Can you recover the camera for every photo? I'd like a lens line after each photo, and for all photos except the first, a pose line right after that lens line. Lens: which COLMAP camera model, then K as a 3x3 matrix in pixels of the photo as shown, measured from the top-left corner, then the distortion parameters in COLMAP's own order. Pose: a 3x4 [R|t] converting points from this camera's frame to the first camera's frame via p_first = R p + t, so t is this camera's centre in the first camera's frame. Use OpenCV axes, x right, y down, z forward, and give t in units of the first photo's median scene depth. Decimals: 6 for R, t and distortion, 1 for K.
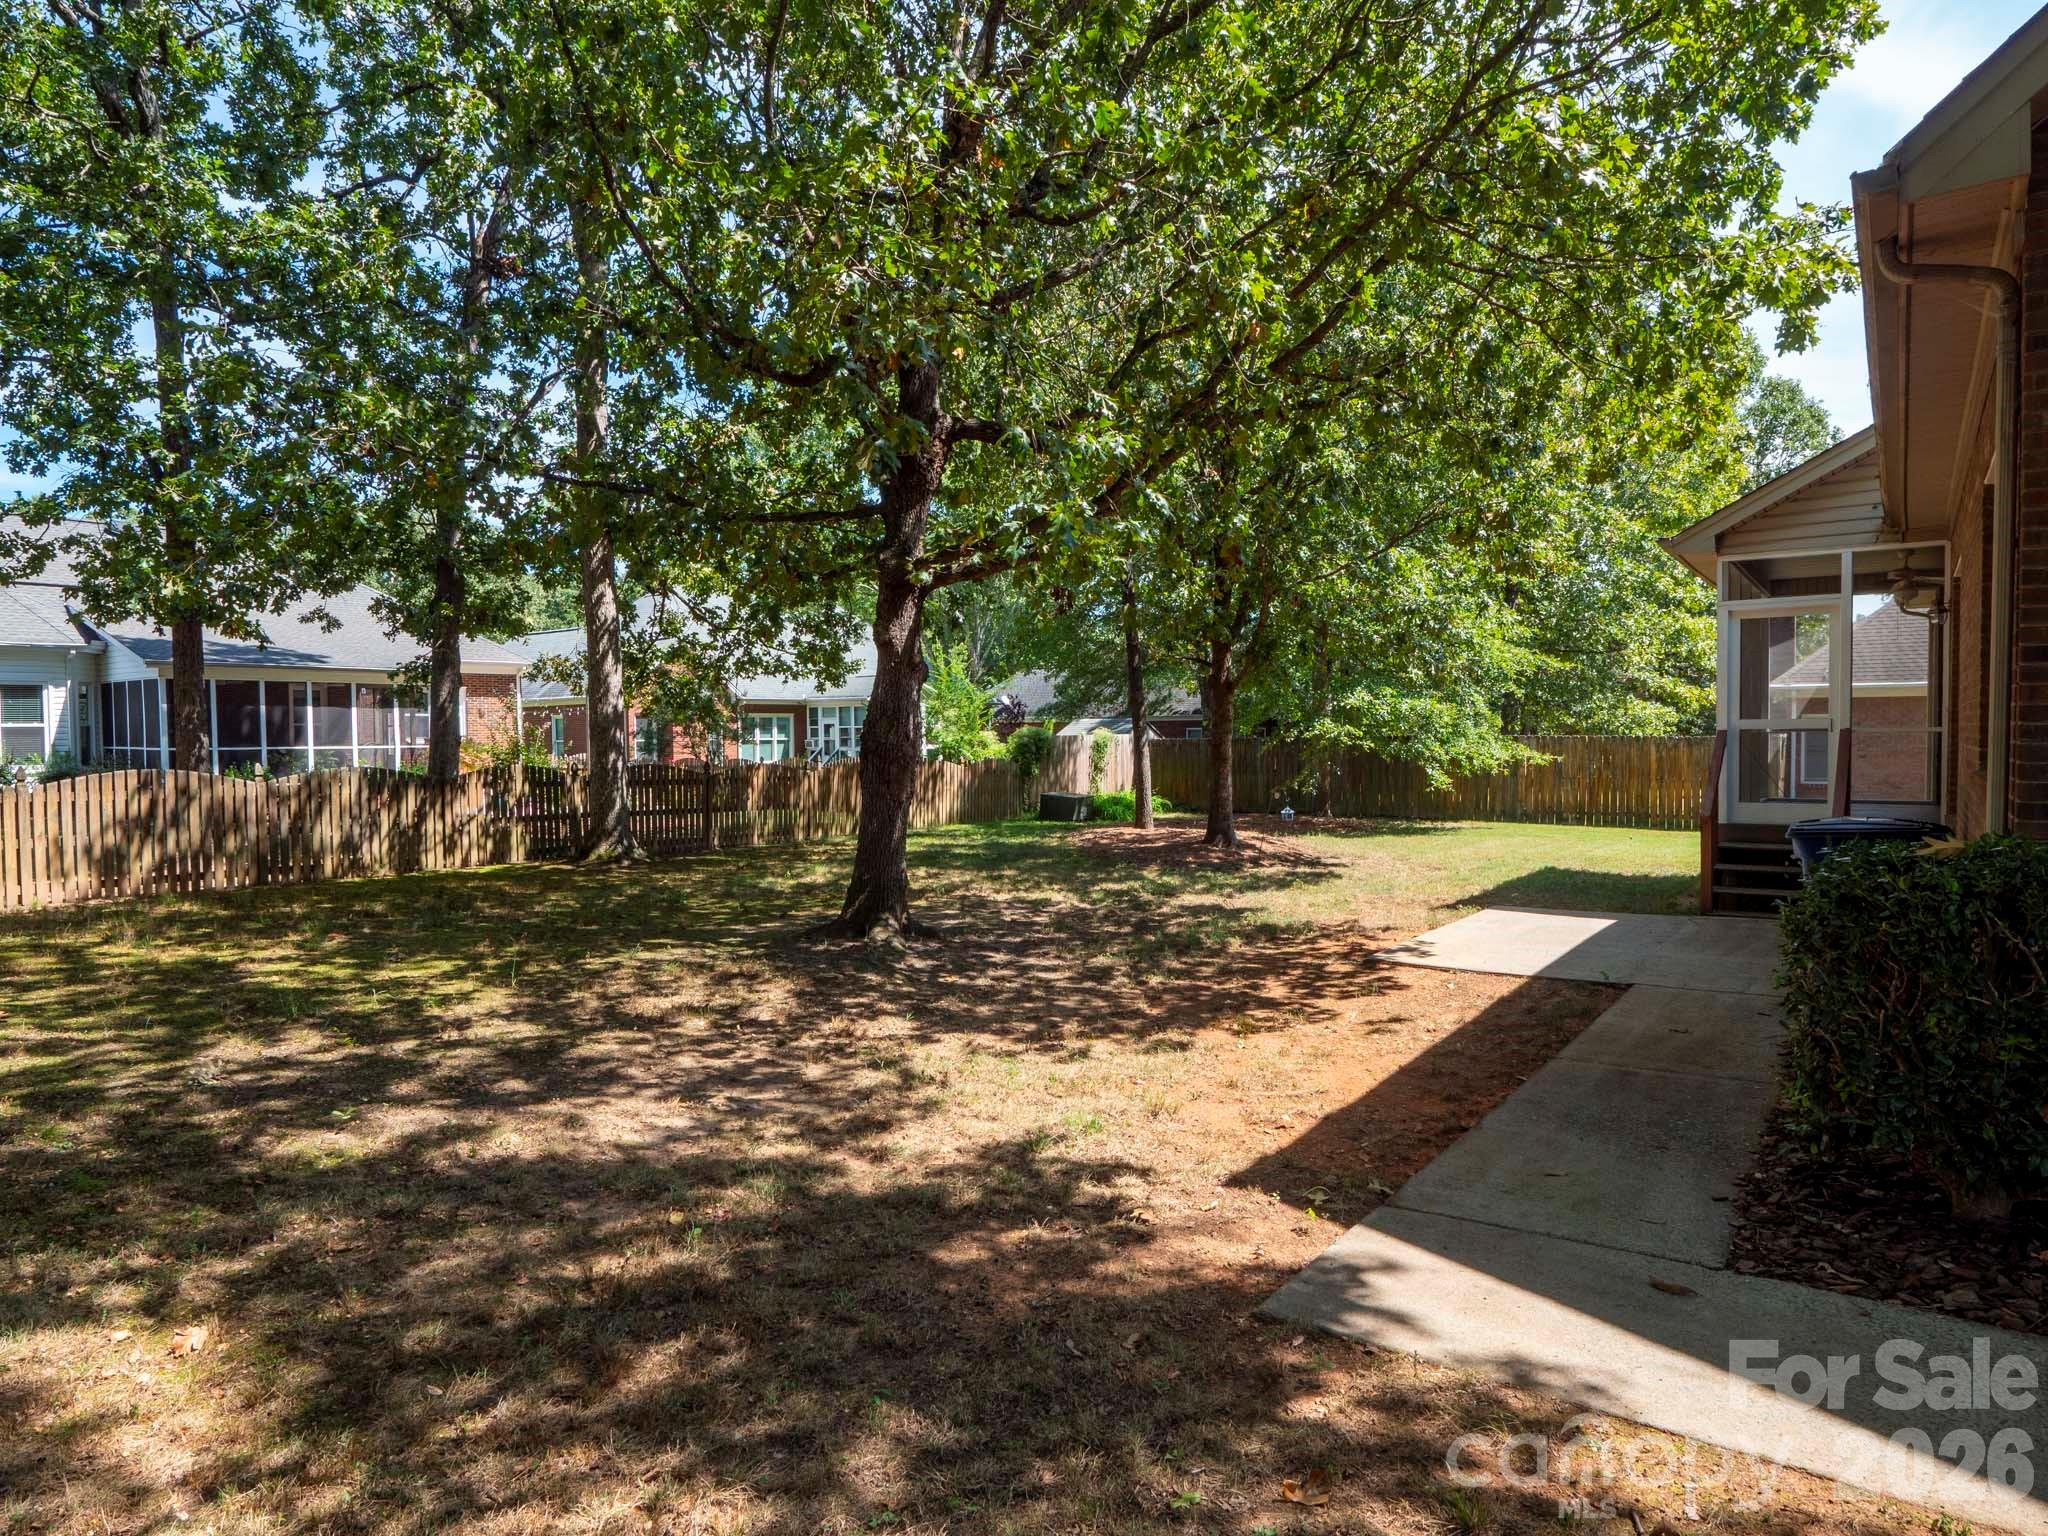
lens RADIAL K [[1236.2, 0, 1024.0], [0, 1236.2, 768.0], [0, 0, 1]] dist [-0.015490, 0.000224]
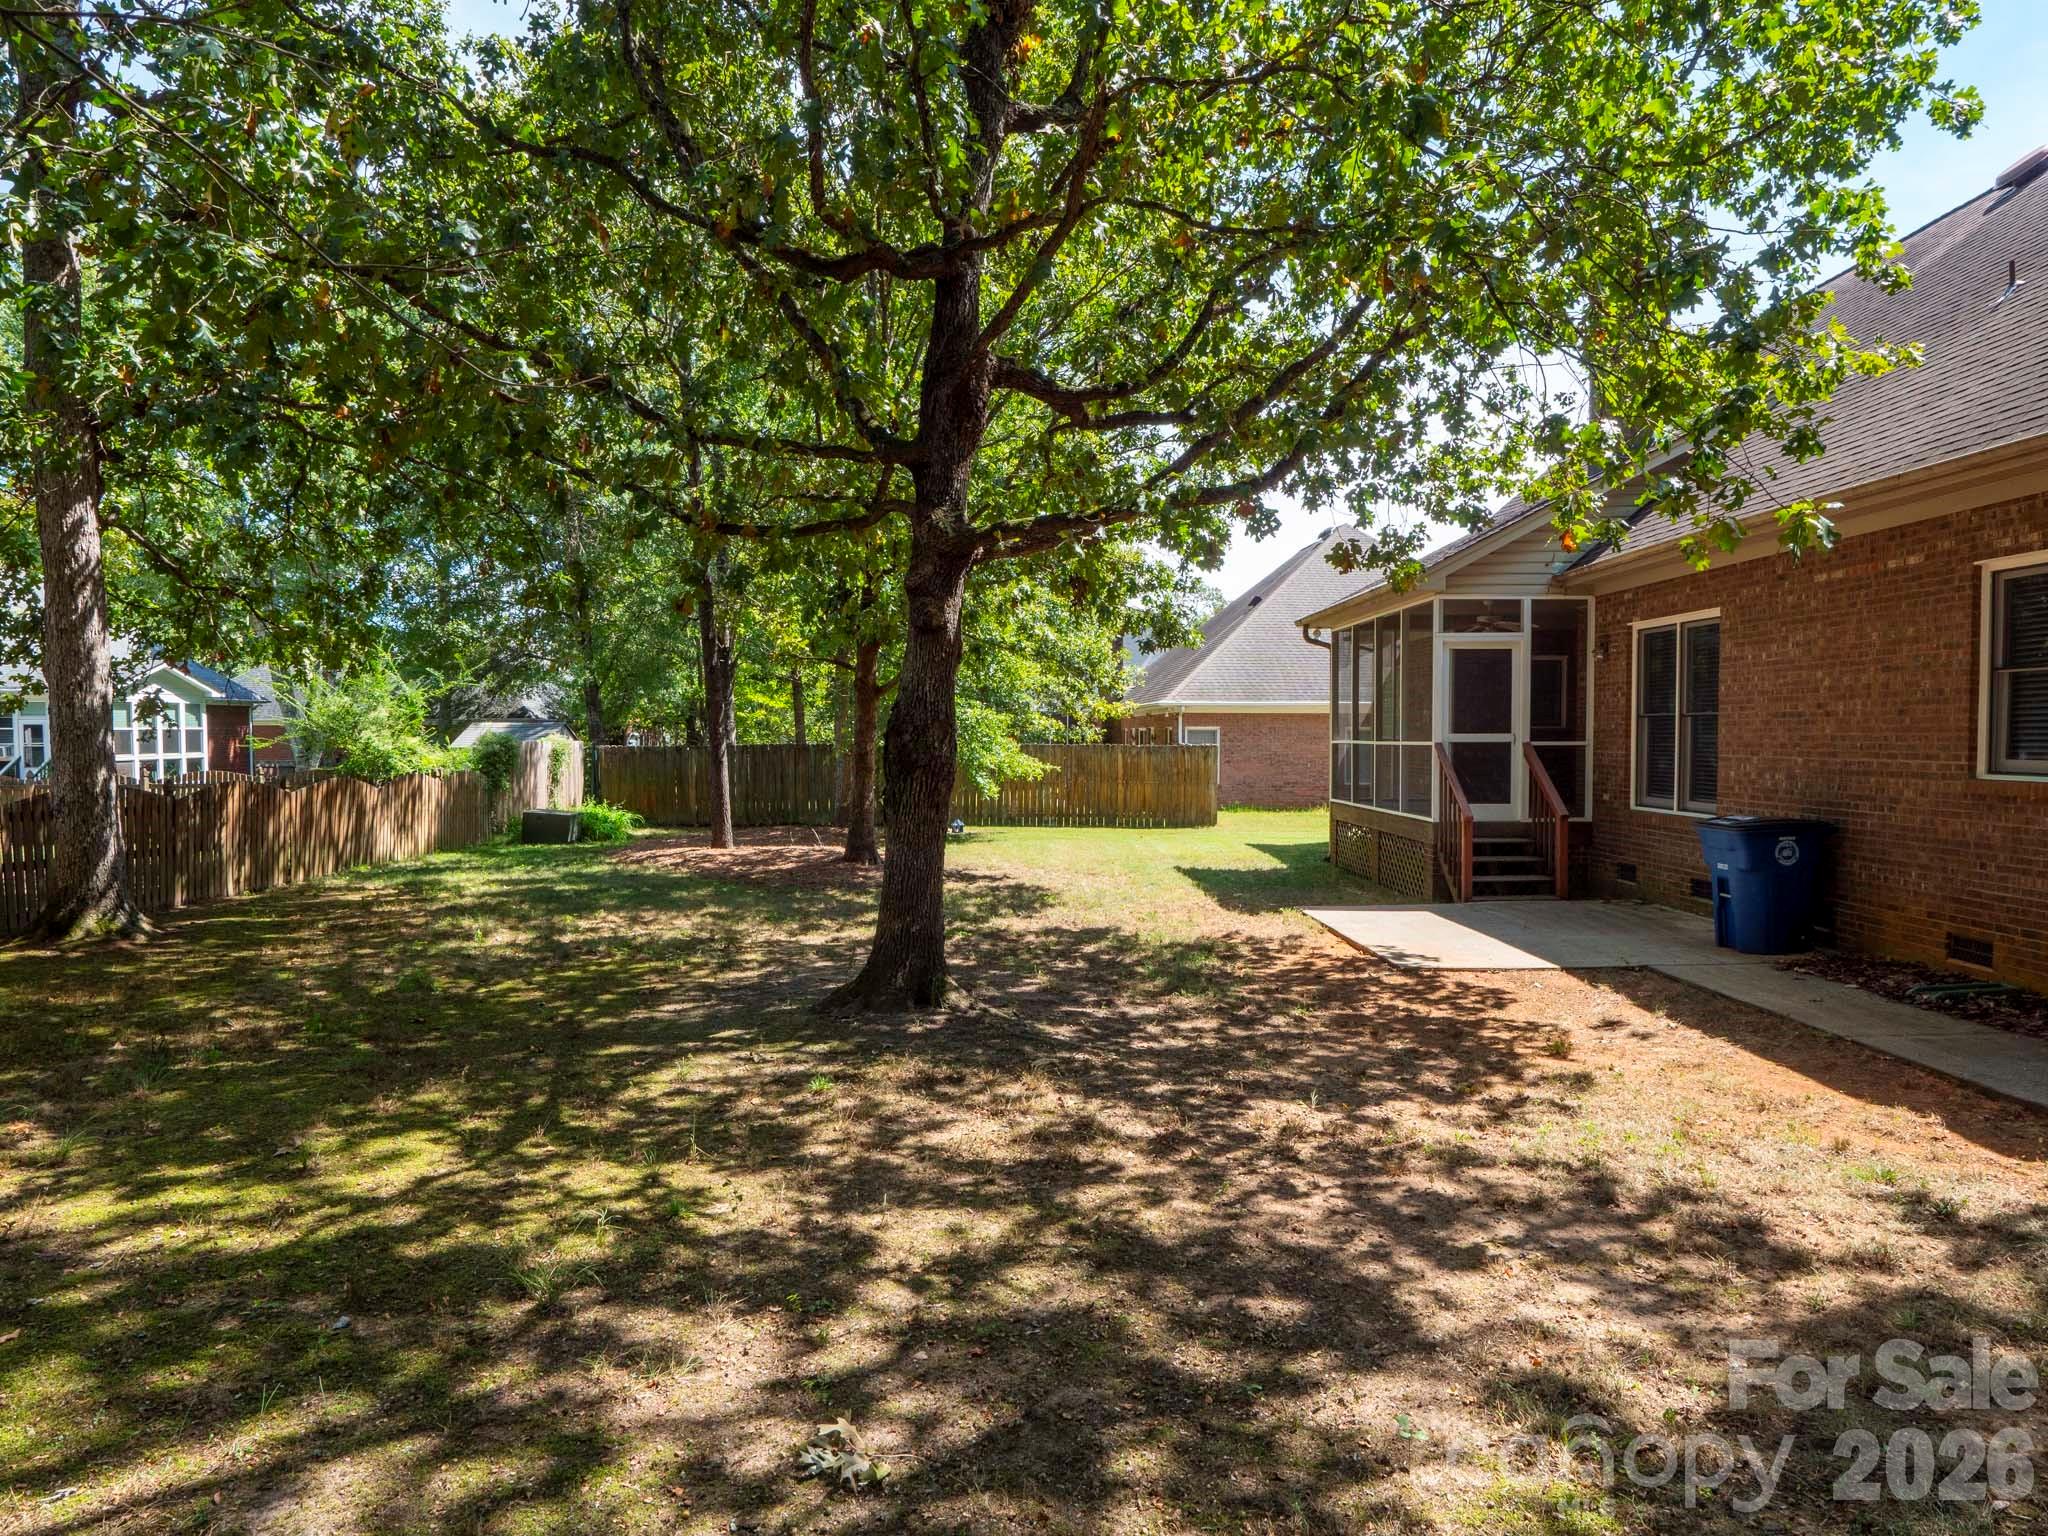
lens RADIAL K [[1236.2, 0, 1024.0], [0, 1236.2, 768.0], [0, 0, 1]] dist [-0.015490, 0.000224]
pose [[0.807135, -0.008053, 0.590312, -0.741523], [0.010785, 0.999941, -0.001104, -0.015723], [-0.590268, 0.007257, 0.807174, 0.469874]]
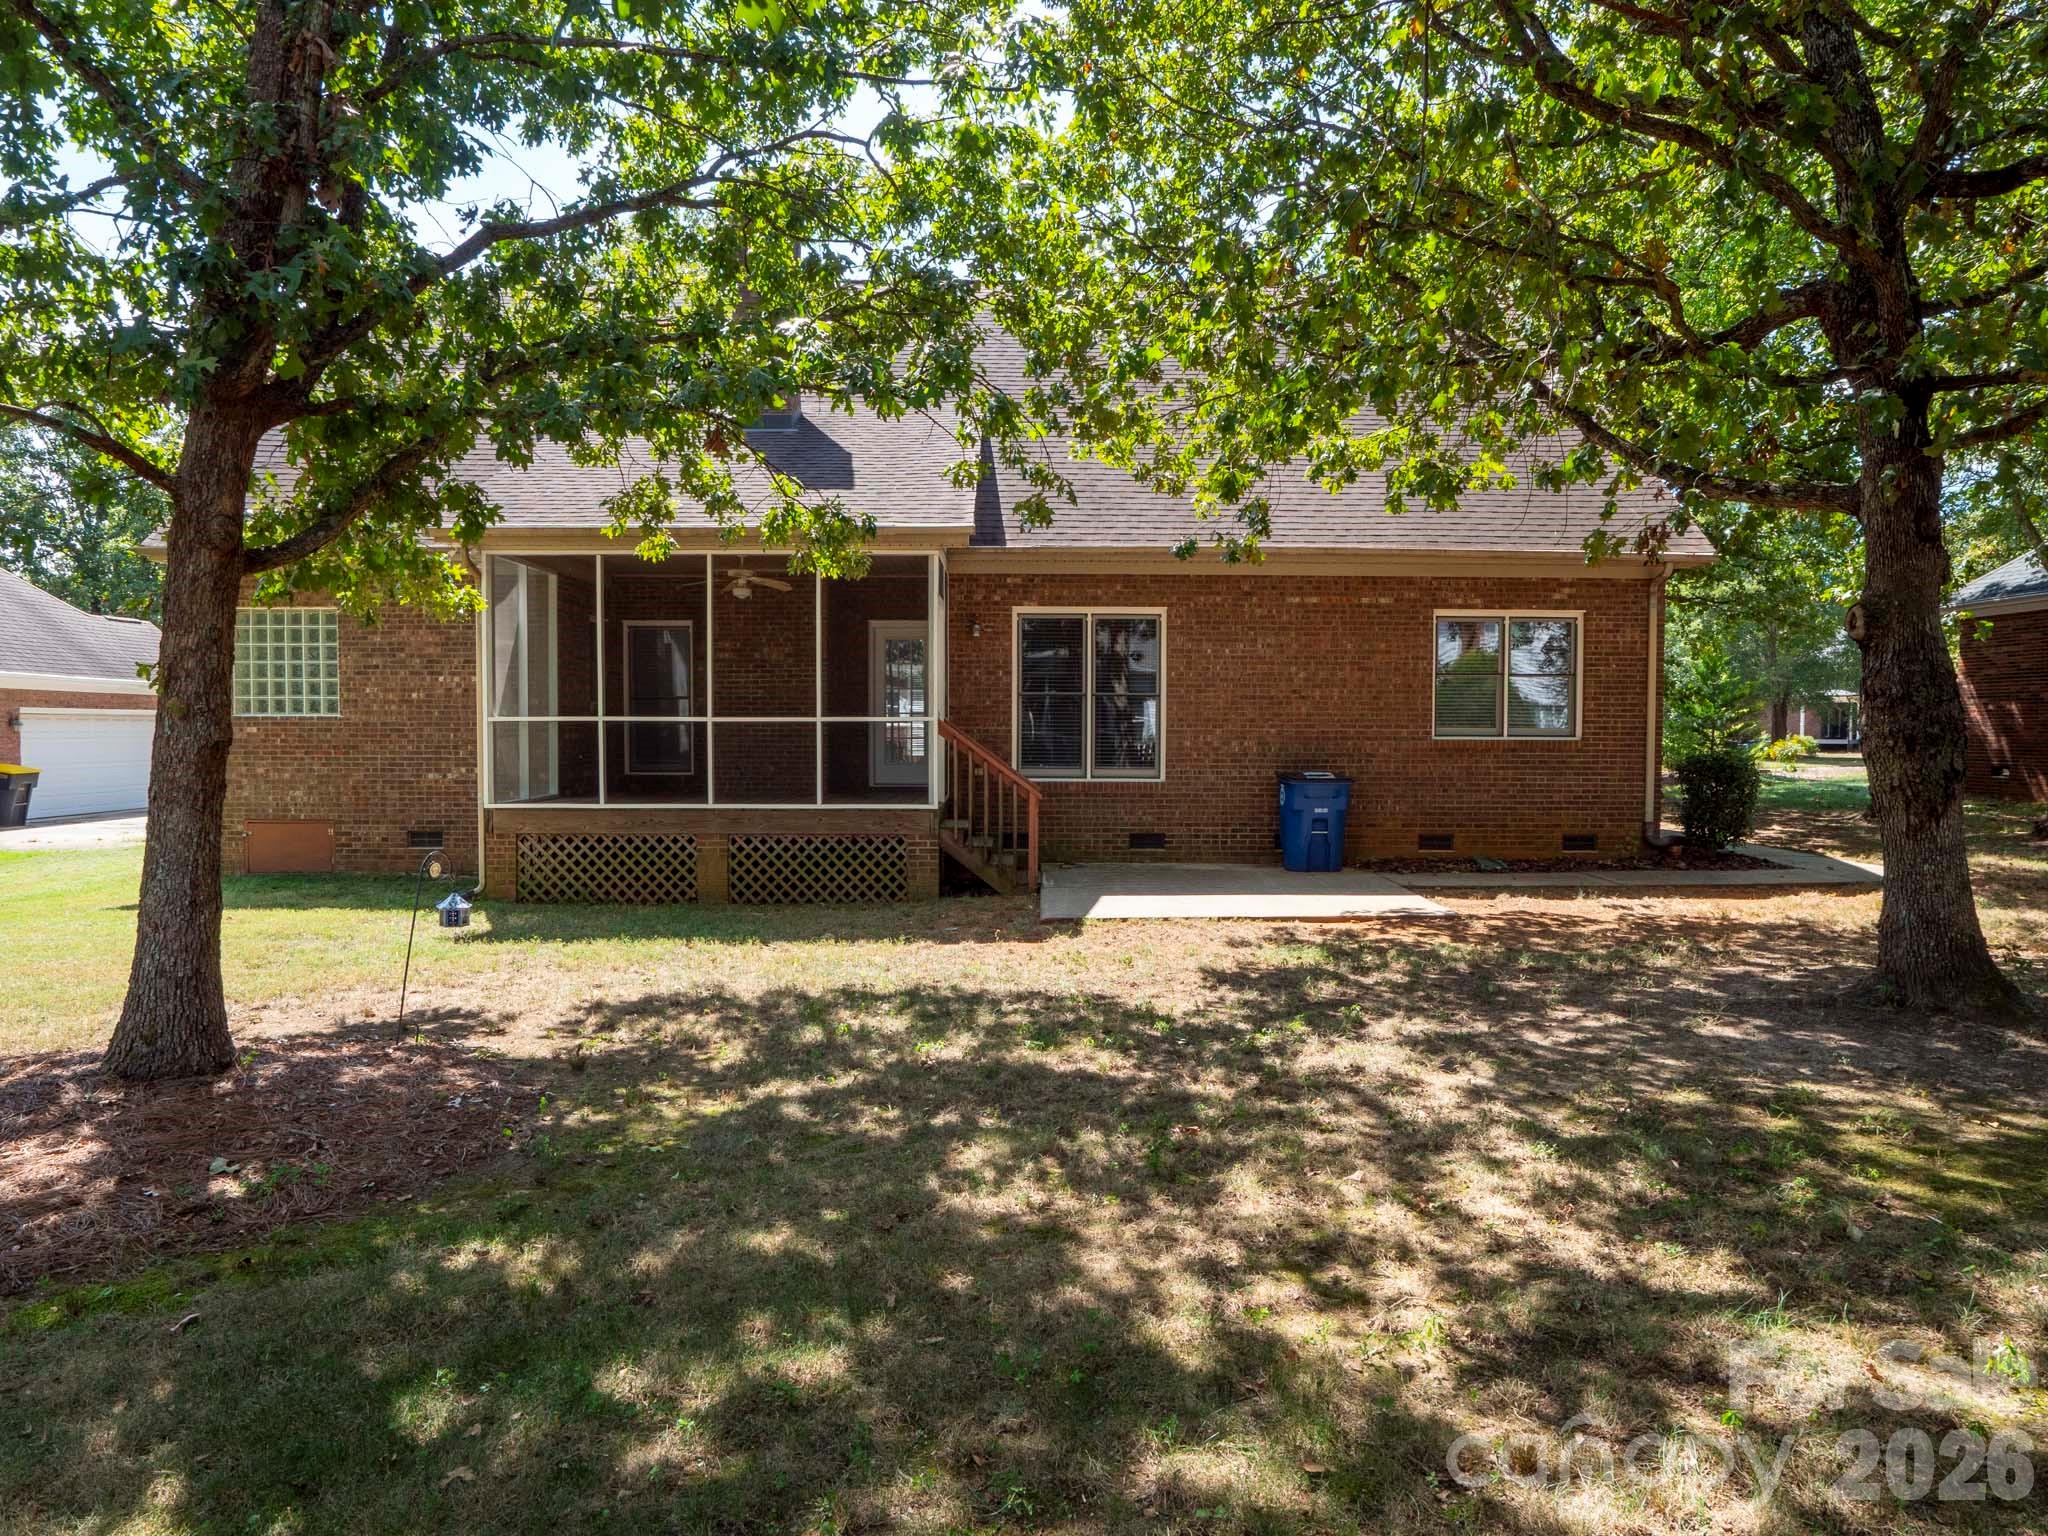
lens RADIAL K [[1211.2, 0, 1024.0], [0, 1211.2, 768.0], [0, 0, 1]] dist [-0.002112, -0.000083]
pose [[-0.569596, -0.027705, 0.821457, -0.528549], [0.024359, 0.998424, 0.050564, -0.065054], [-0.821564, 0.048811, -0.568024, 2.528326]]
